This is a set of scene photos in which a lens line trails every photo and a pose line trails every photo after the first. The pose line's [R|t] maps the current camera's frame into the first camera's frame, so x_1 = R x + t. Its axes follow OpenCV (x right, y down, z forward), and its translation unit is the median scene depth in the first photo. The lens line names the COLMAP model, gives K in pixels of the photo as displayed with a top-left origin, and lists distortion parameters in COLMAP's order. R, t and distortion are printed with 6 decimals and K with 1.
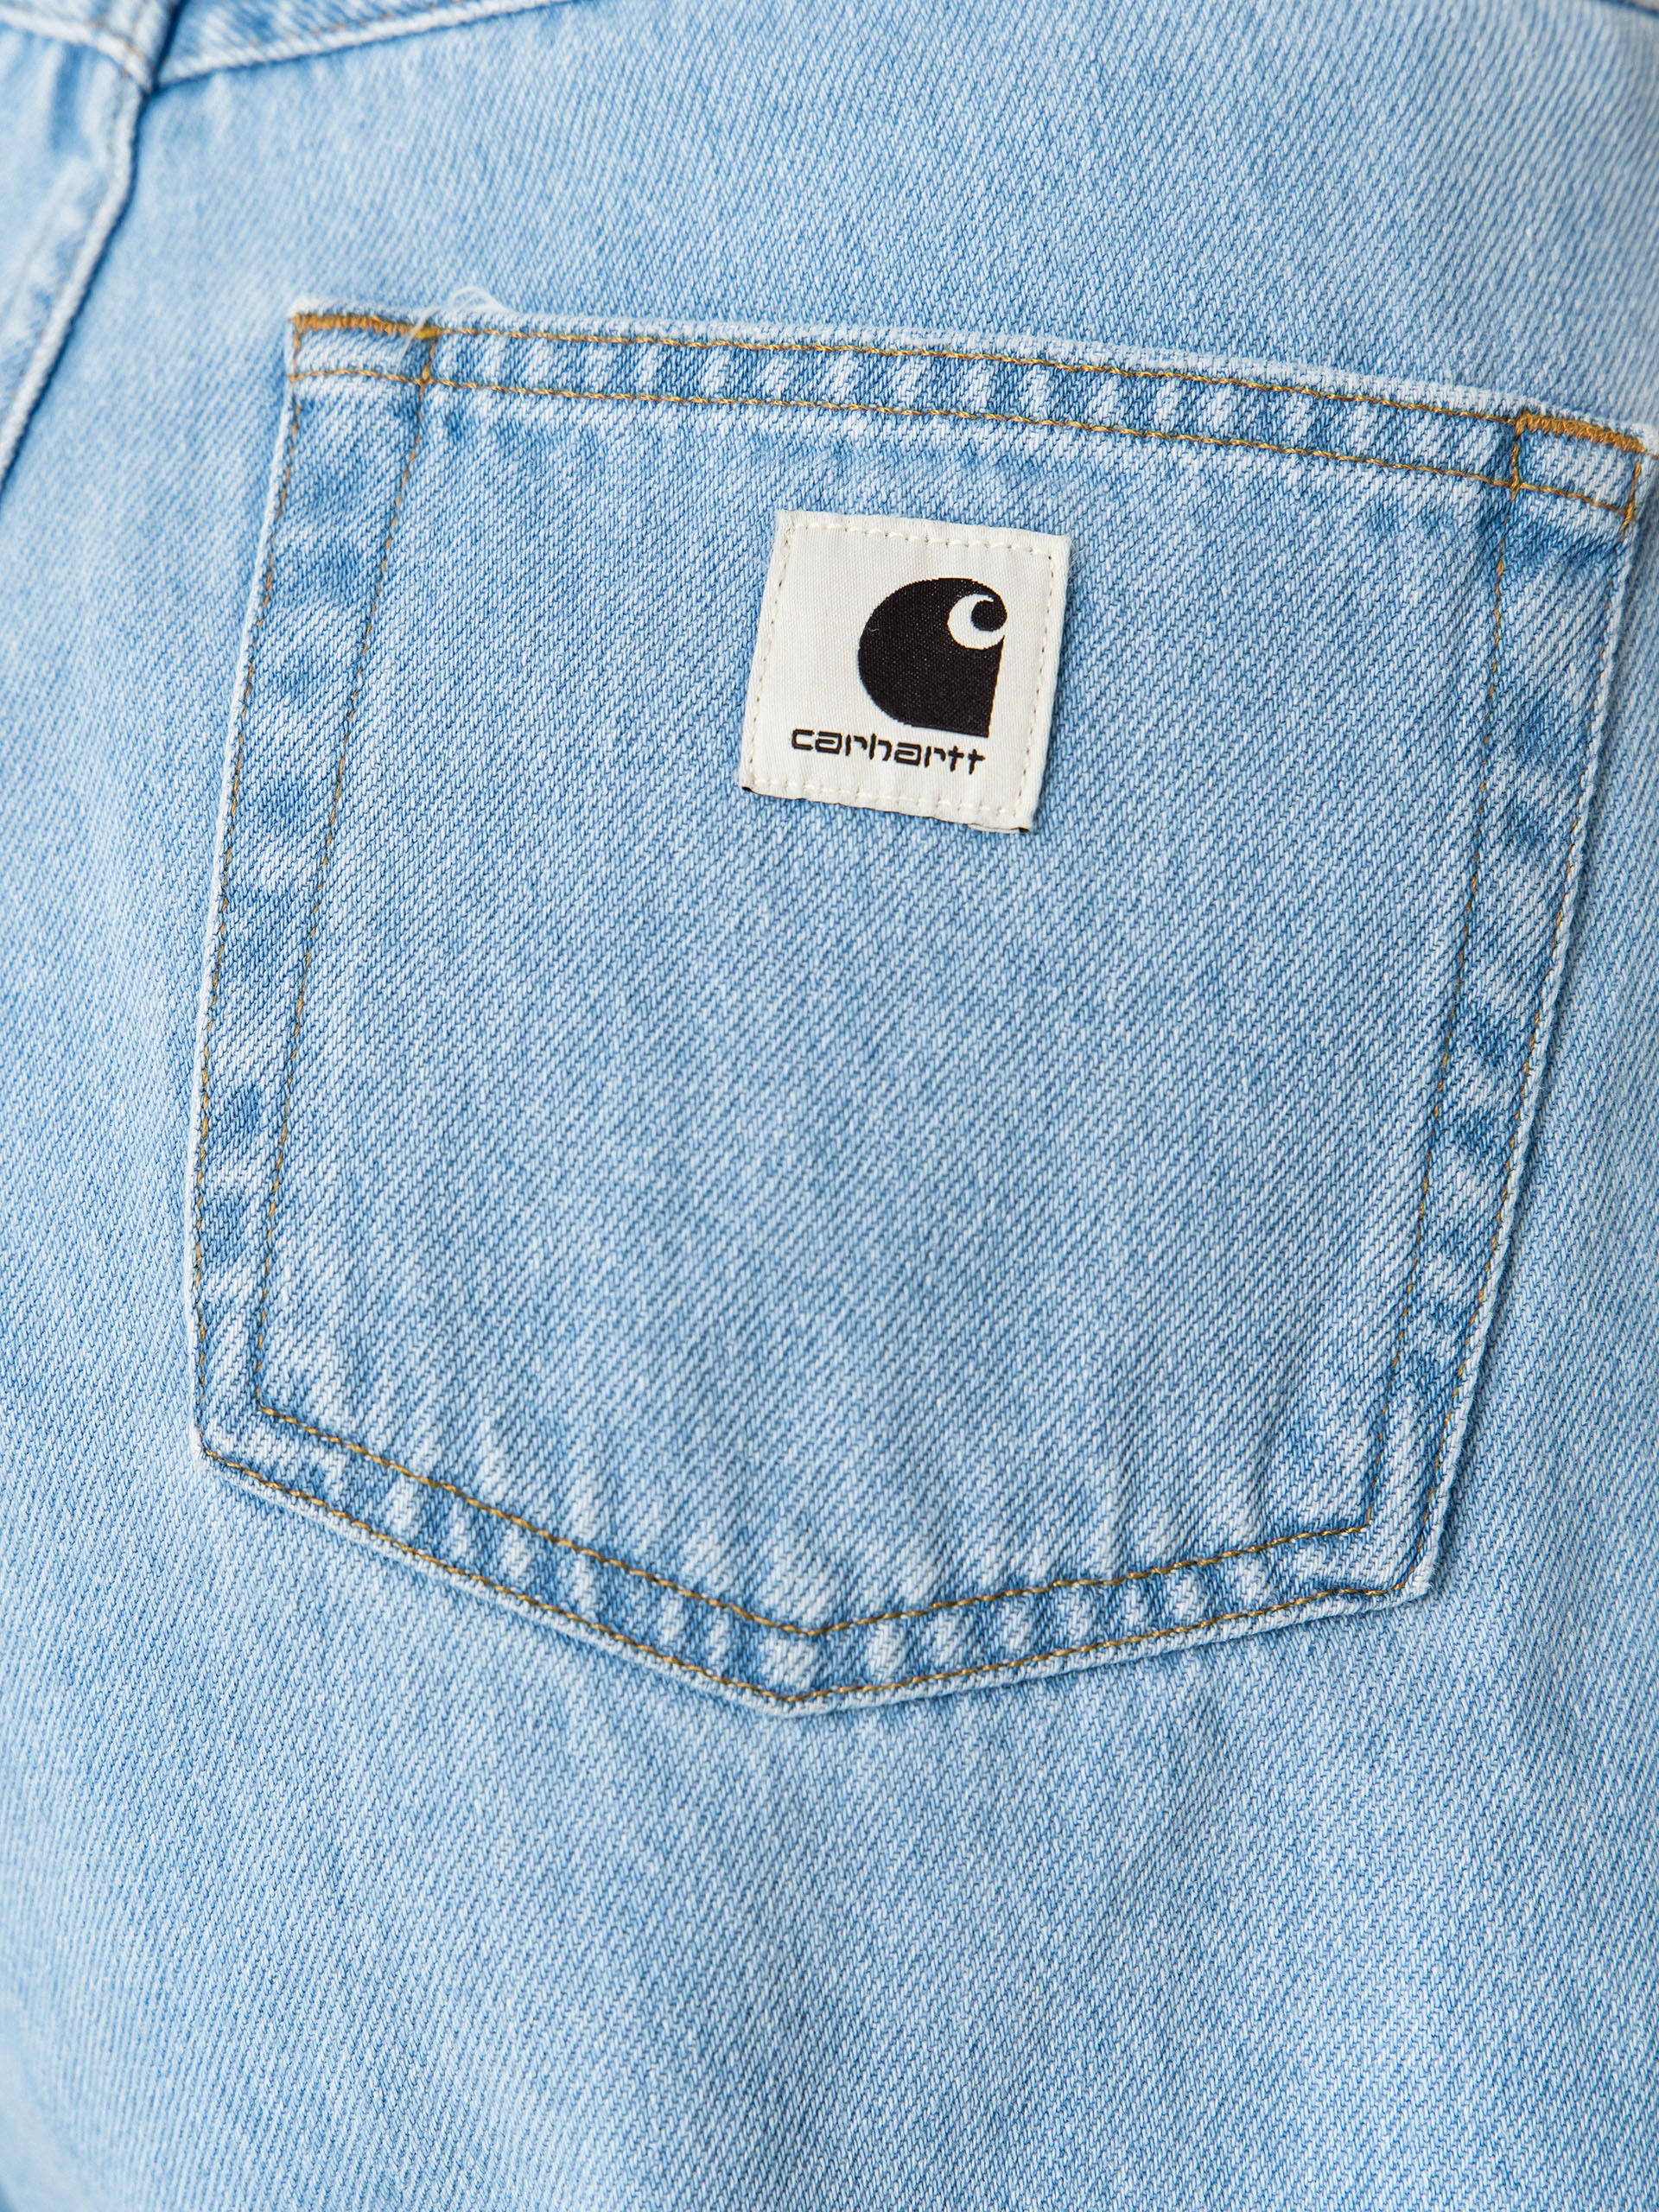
lens RADIAL K [[4774.3, 0, 688.0], [0, 4774.3, 1105.1], [0, 0, 1]] dist [0.034660, 0.108074]
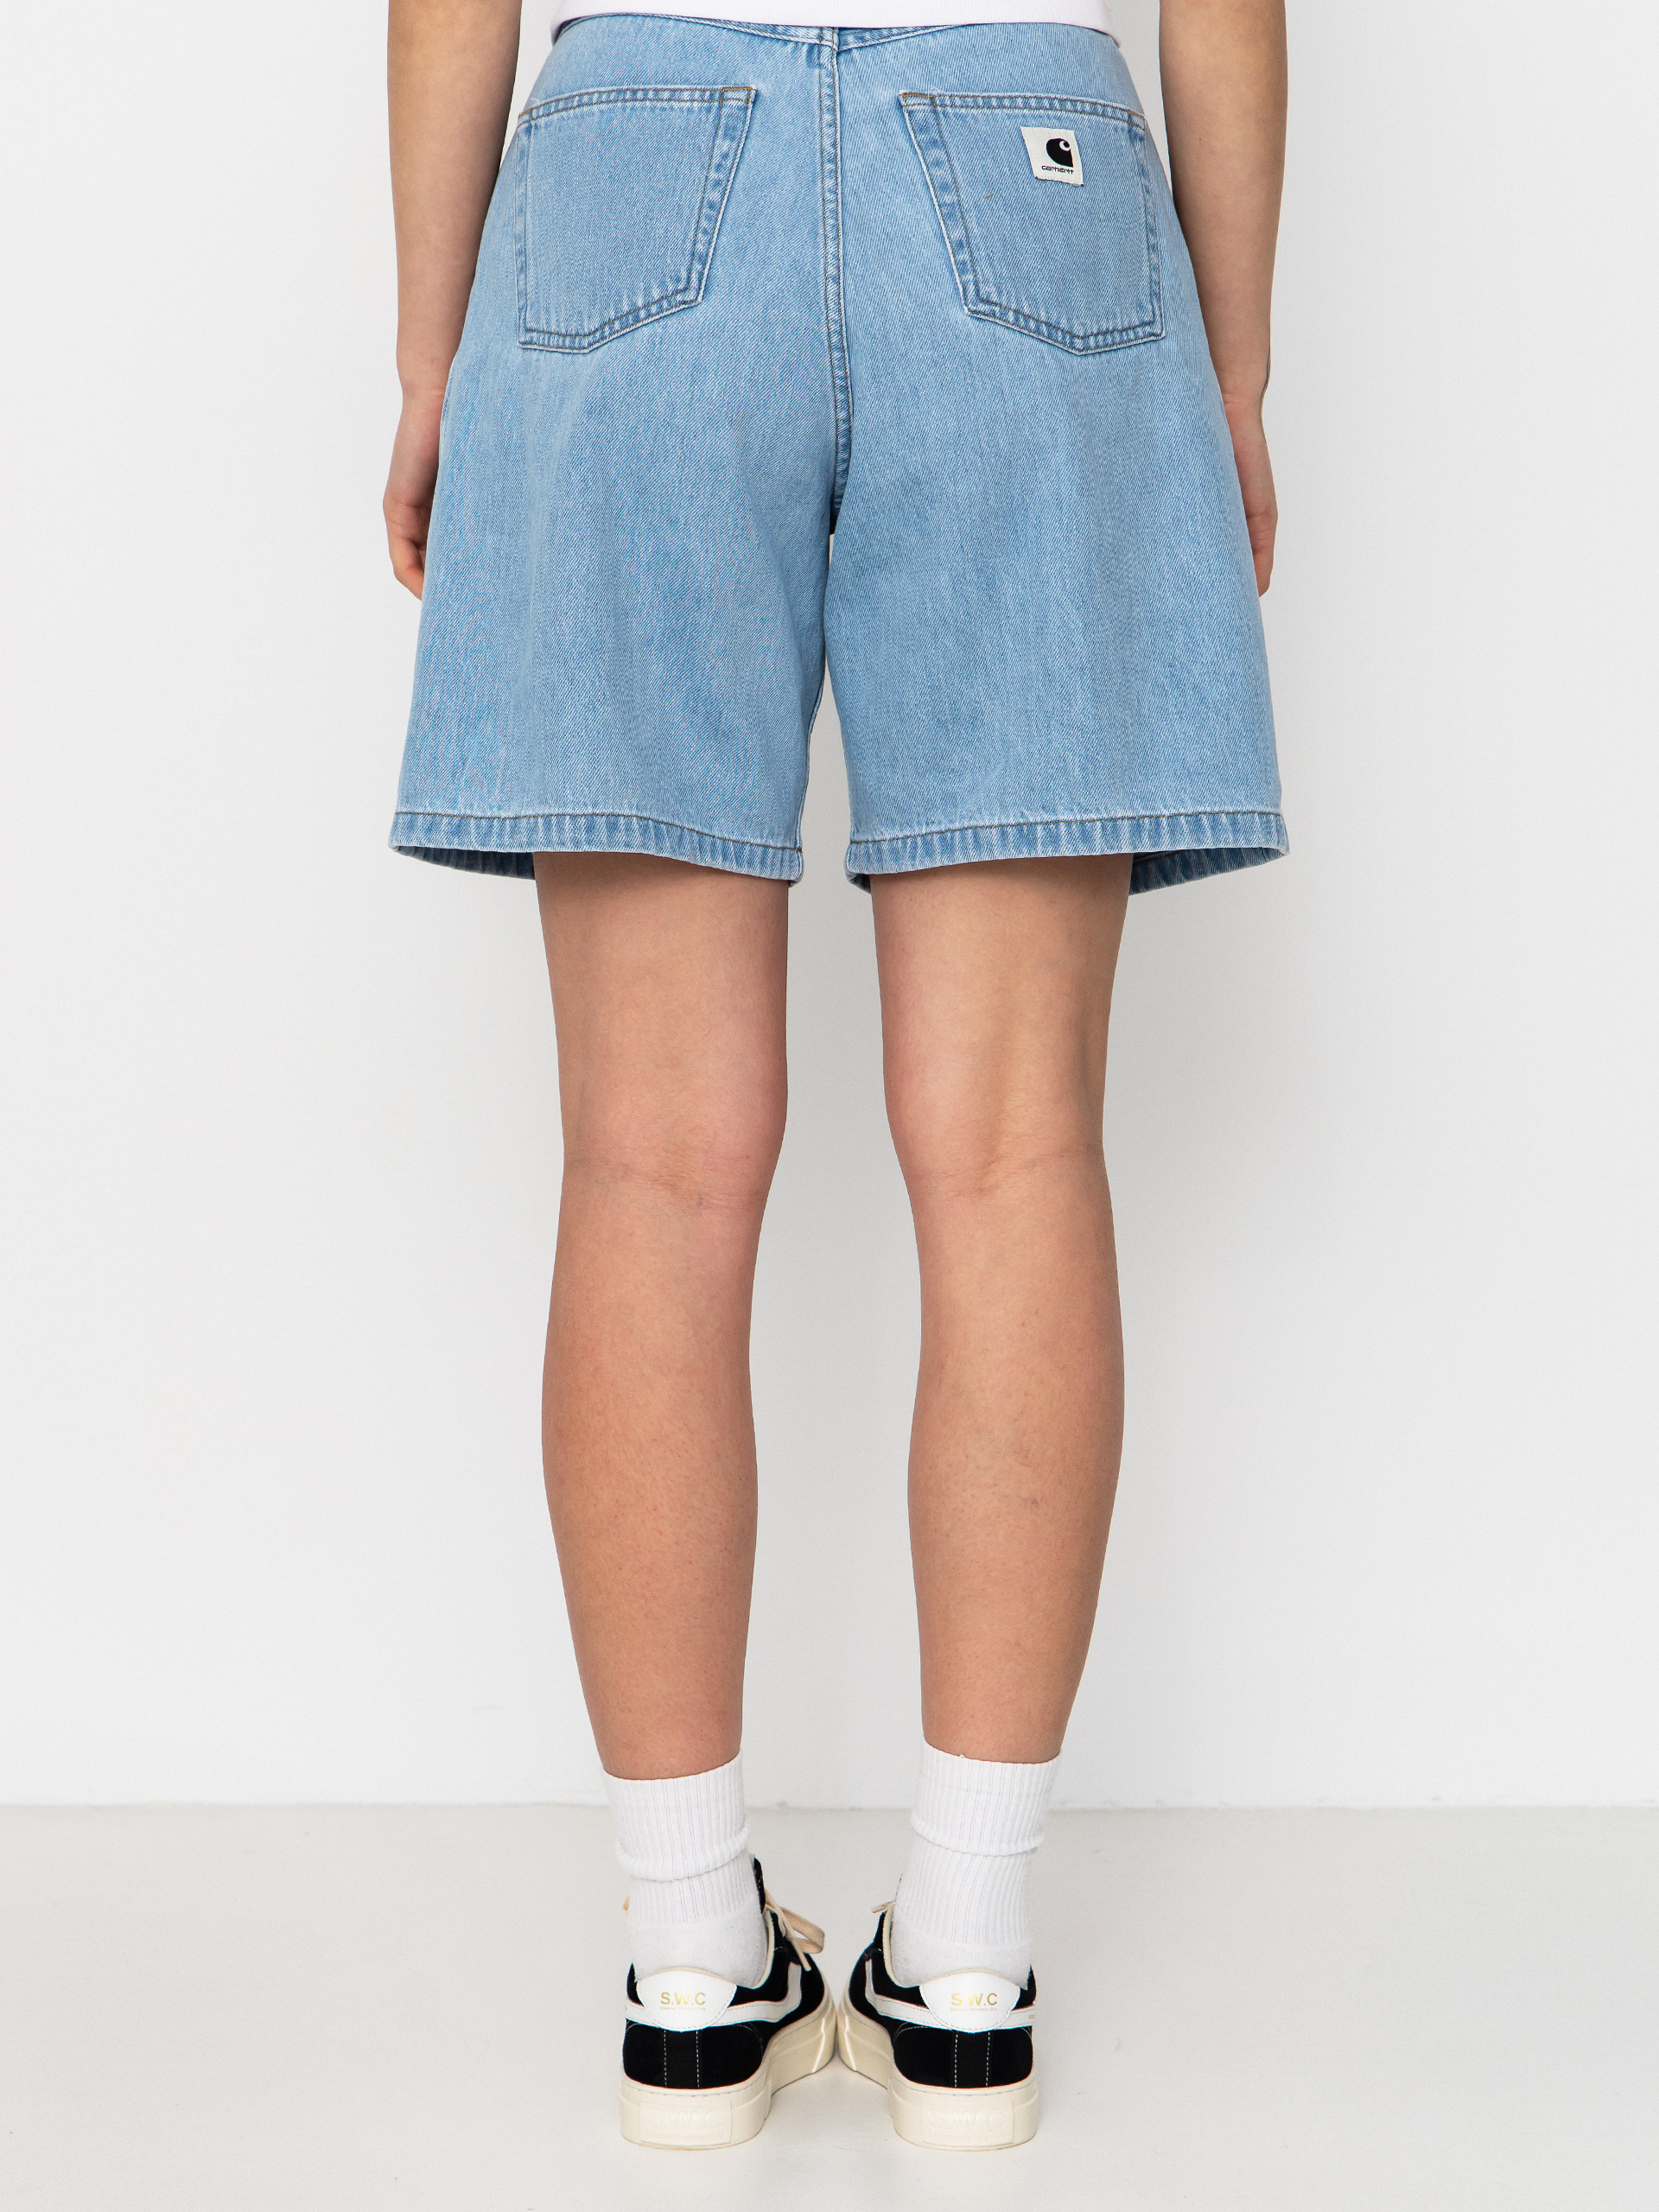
lens RADIAL K [[5350.8, 0, 829.5], [0, 5350.8, 1106.0], [0, 0, 1]] dist [0.114522, 0.197234]
pose [[0.811539, -0.097666, 0.576077, -3.458566], [0.166636, 0.983672, -0.067978, 1.222055], [-0.560032, 0.151162, 0.814564, -3.273412]]
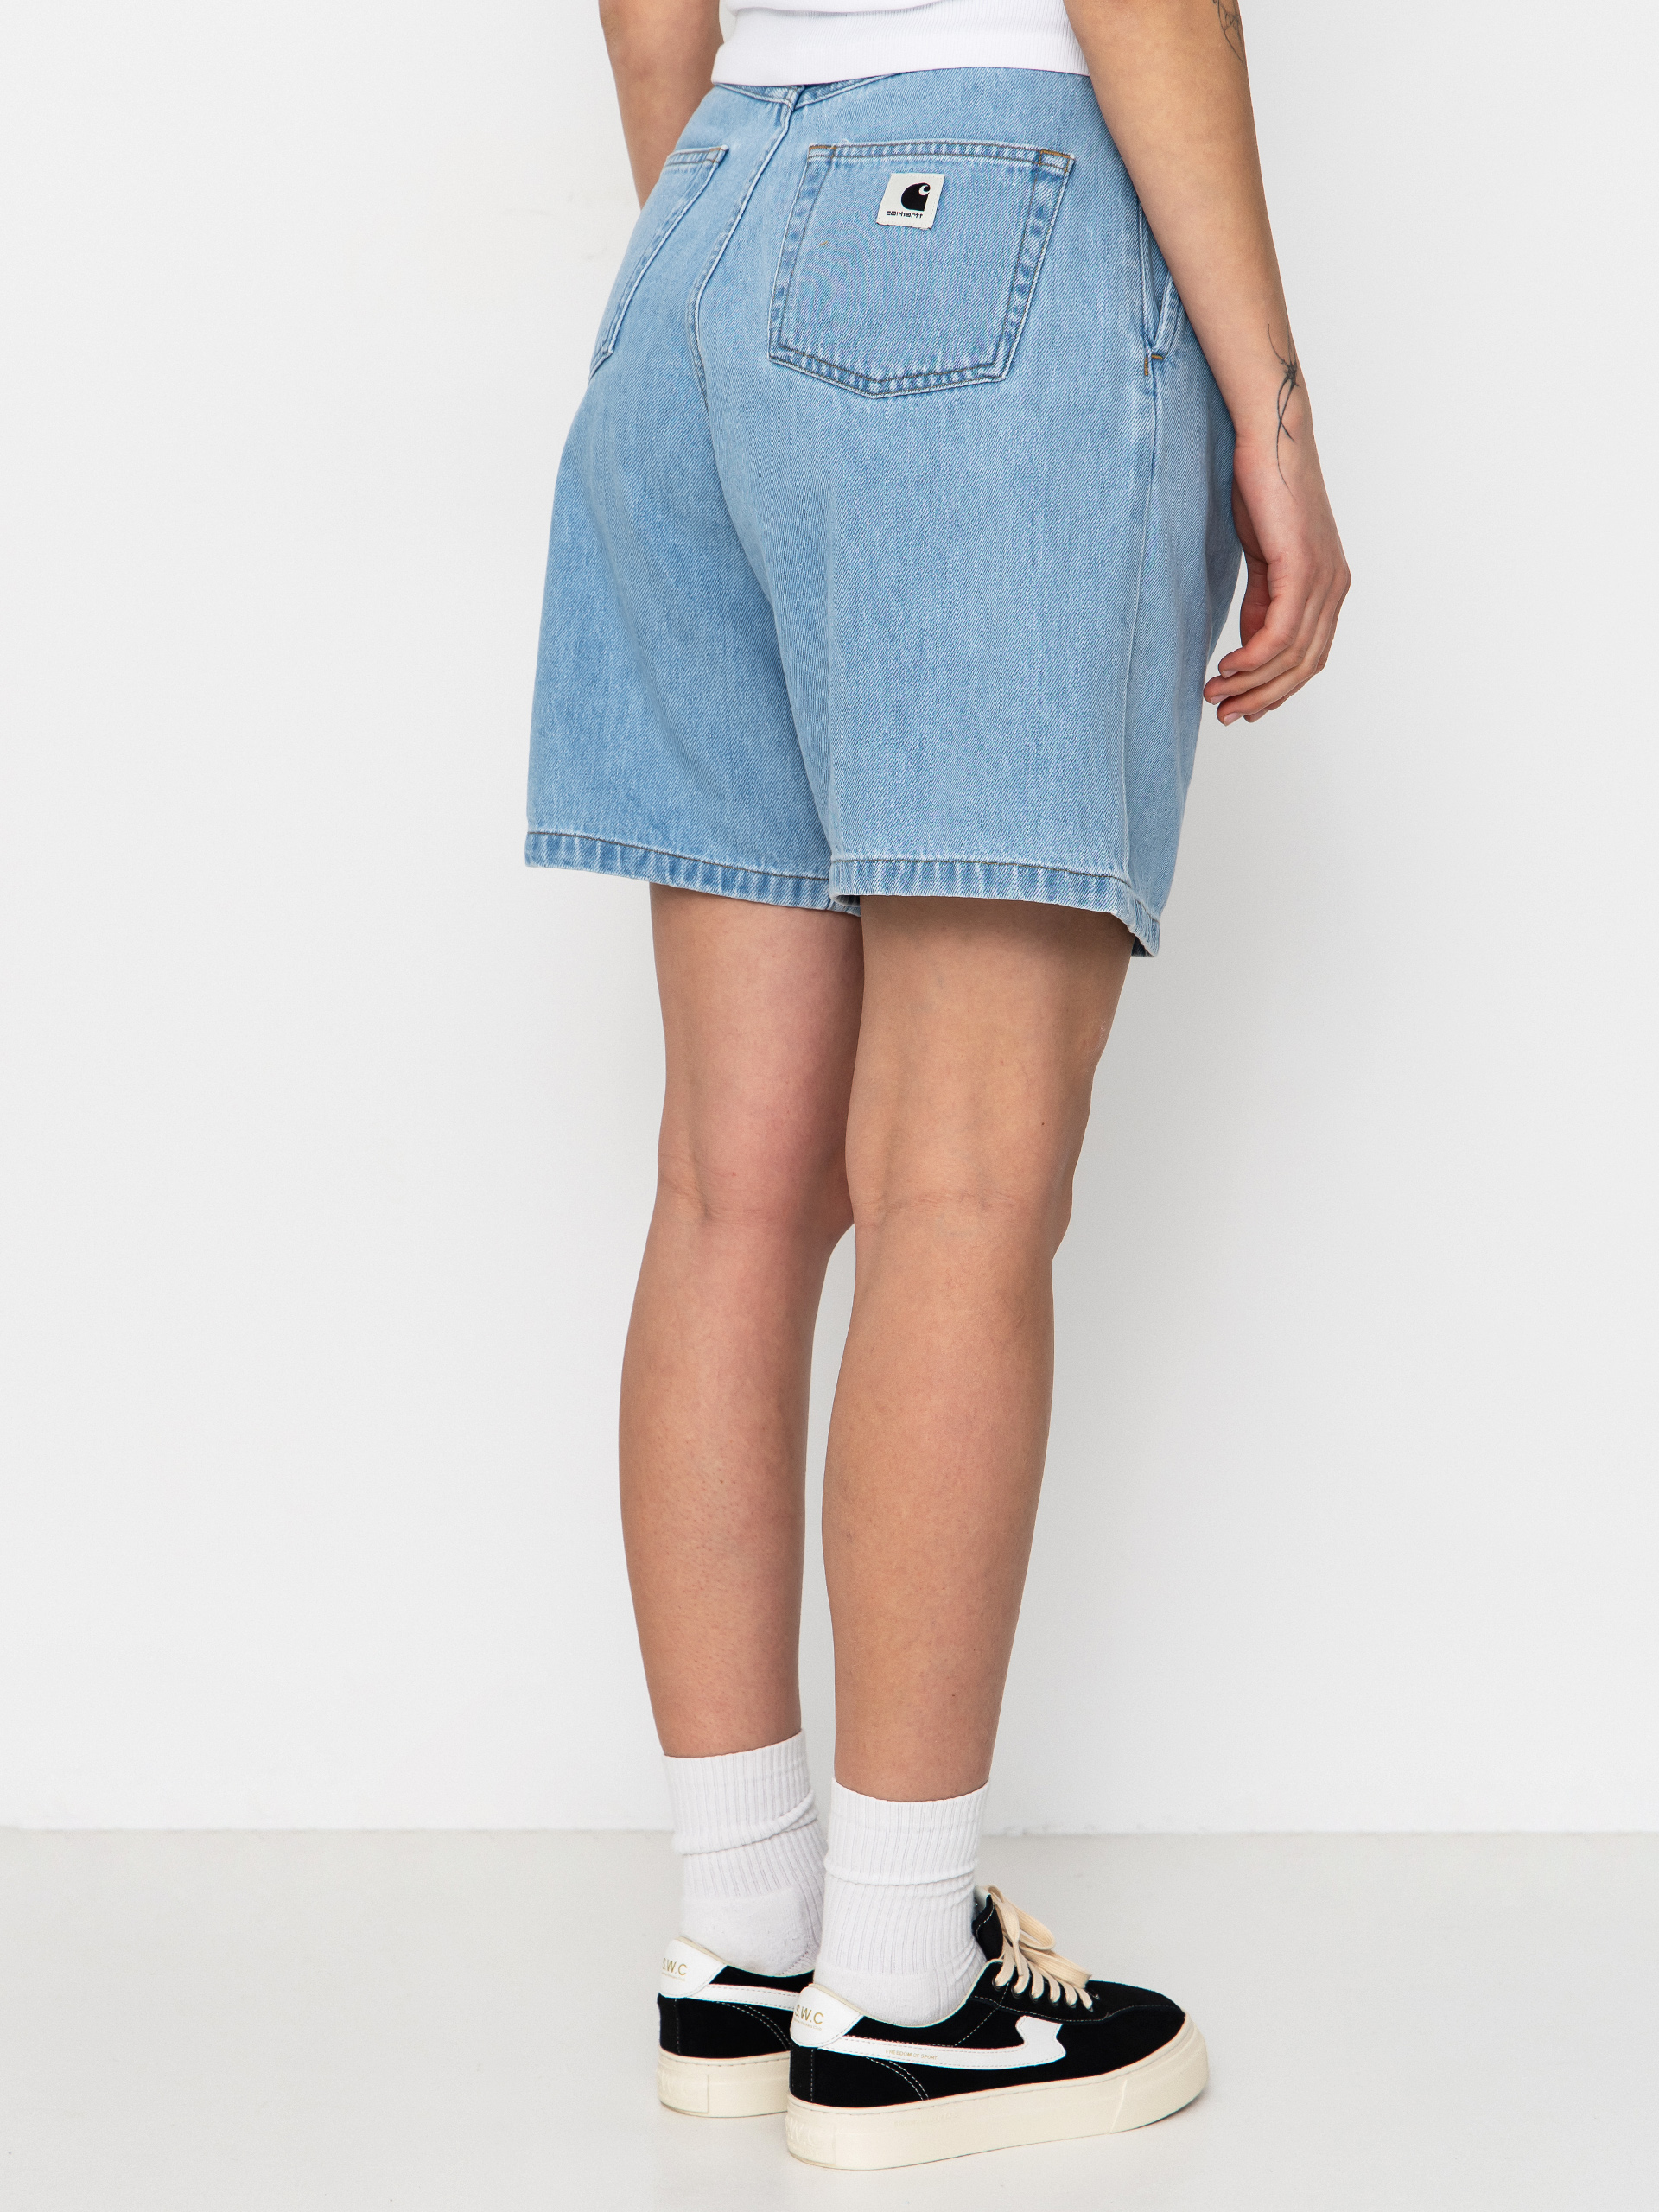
lens RADIAL K [[5075.0, 0, 829.5], [0, 5075.0, 1106.0], [0, 0, 1]] dist [0.006409, -0.101438]
pose [[0.960872, 0.008864, -0.276852, 1.441013], [-0.043889, 0.991734, -0.120571, 1.491624], [0.273495, 0.128004, 0.953318, -3.964252]]
